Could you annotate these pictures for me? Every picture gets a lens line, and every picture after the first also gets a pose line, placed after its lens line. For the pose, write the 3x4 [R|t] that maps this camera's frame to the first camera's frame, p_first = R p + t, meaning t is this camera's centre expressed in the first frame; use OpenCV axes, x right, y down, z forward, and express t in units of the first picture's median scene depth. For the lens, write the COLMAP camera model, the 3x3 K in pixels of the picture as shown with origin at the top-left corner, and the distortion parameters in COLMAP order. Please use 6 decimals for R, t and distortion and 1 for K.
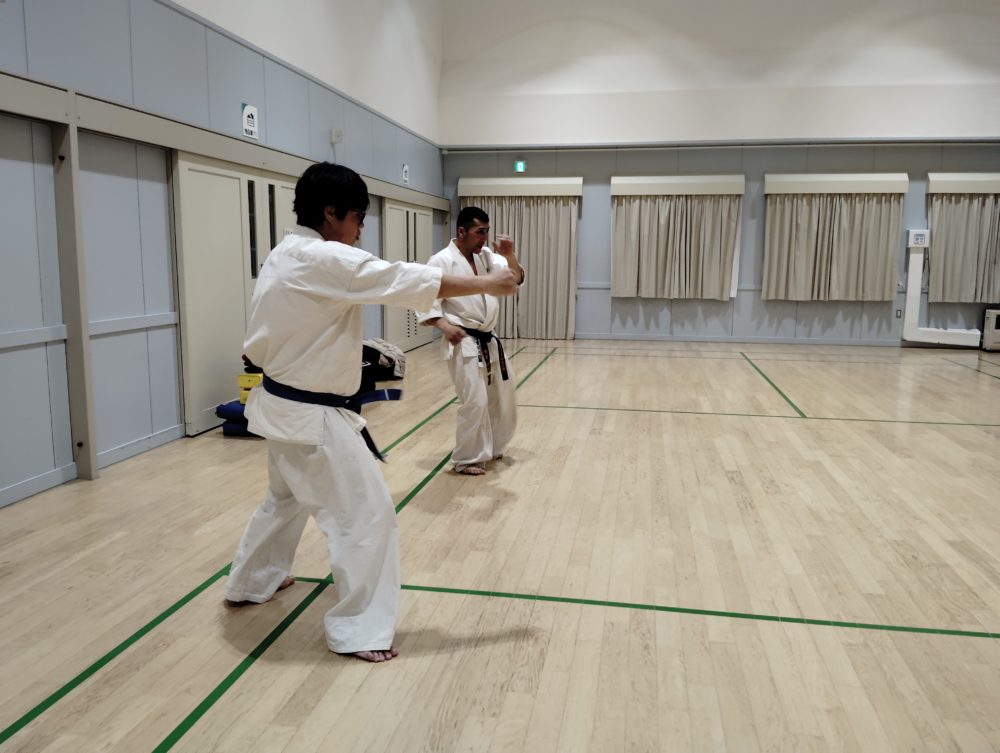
lens RADIAL K [[808.6, 0, 504.5], [0, 808.6, 375.9], [0, 0, 1]] dist [0.102381, -0.182256]
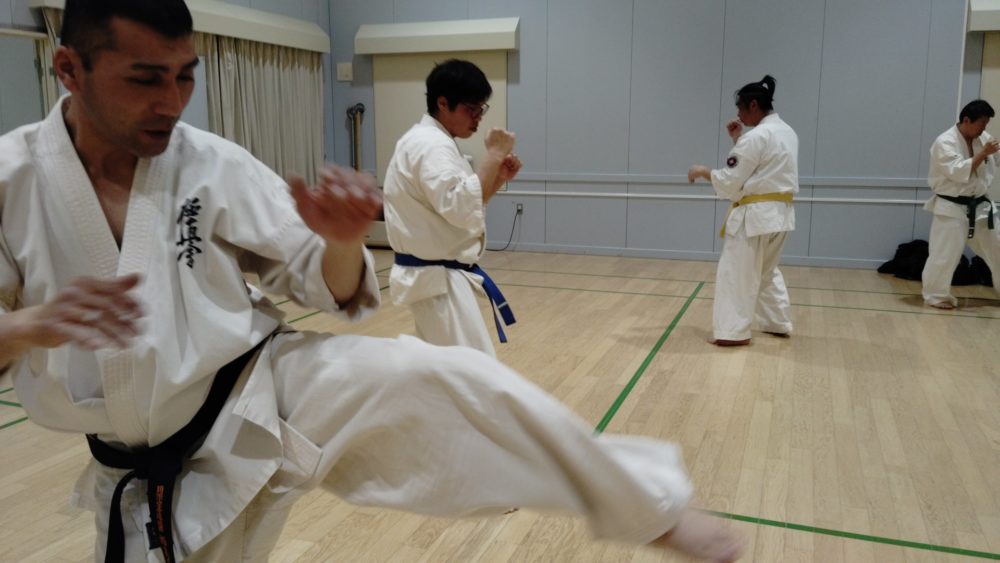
lens RADIAL K [[806.3, 0, 495.4], [0, 806.3, 273.6], [0, 0, 1]] dist [0.098237, -0.185343]
pose [[-0.981969, -0.040395, 0.184676, 0.273252], [0.019871, 0.949436, 0.313331, -0.150066], [-0.187995, 0.311351, -0.931514, 1.003760]]
